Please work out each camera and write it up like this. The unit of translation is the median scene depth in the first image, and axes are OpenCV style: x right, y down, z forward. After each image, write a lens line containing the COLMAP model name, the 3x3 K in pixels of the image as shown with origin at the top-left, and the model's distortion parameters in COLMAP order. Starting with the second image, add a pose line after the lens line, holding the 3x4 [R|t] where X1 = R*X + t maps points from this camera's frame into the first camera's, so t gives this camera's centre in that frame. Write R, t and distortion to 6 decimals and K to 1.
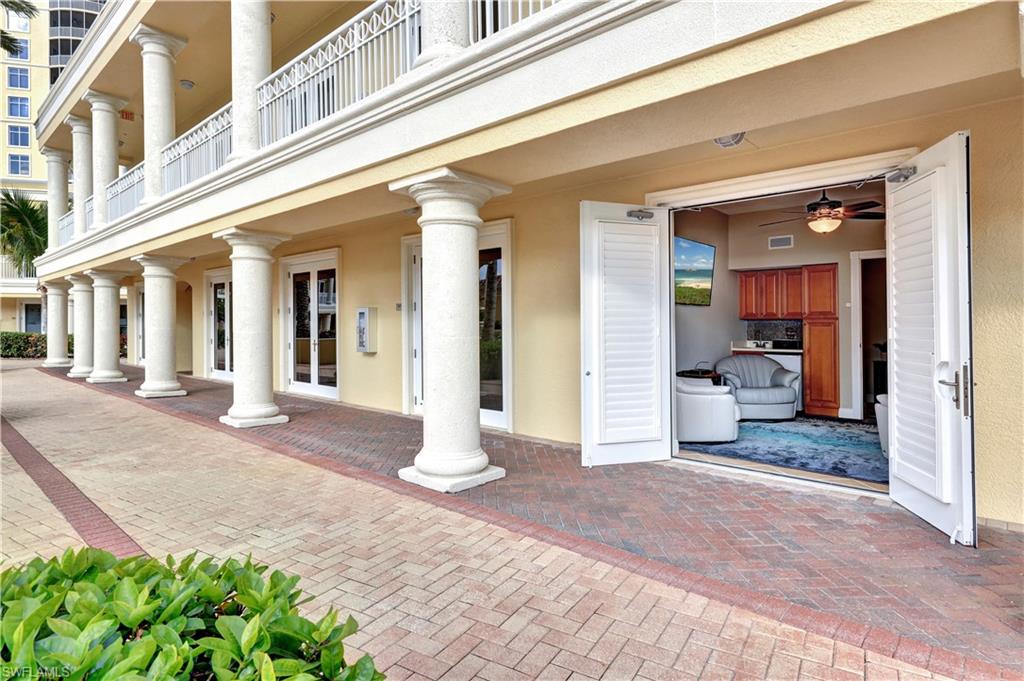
lens RADIAL K [[565.3, 0, 511.8], [0, 565.3, 338.0], [0, 0, 1]] dist [0.004079, 0.000370]
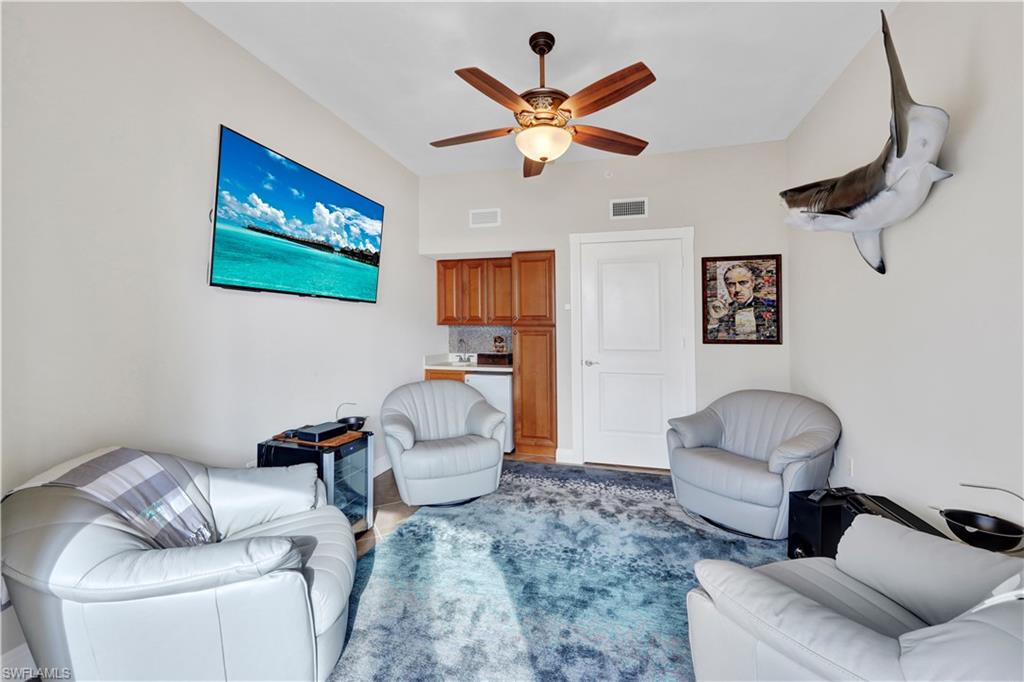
lens RADIAL K [[410.2, 0, 511.1], [0, 410.2, 337.5], [0, 0, 1]] dist [-0.000092, 0.000000]
pose [[0.896738, 0.004014, 0.442543, 0.279966], [0.000554, 0.999948, -0.010193, -0.012809], [-0.442561, 0.009385, 0.896689, 0.529561]]
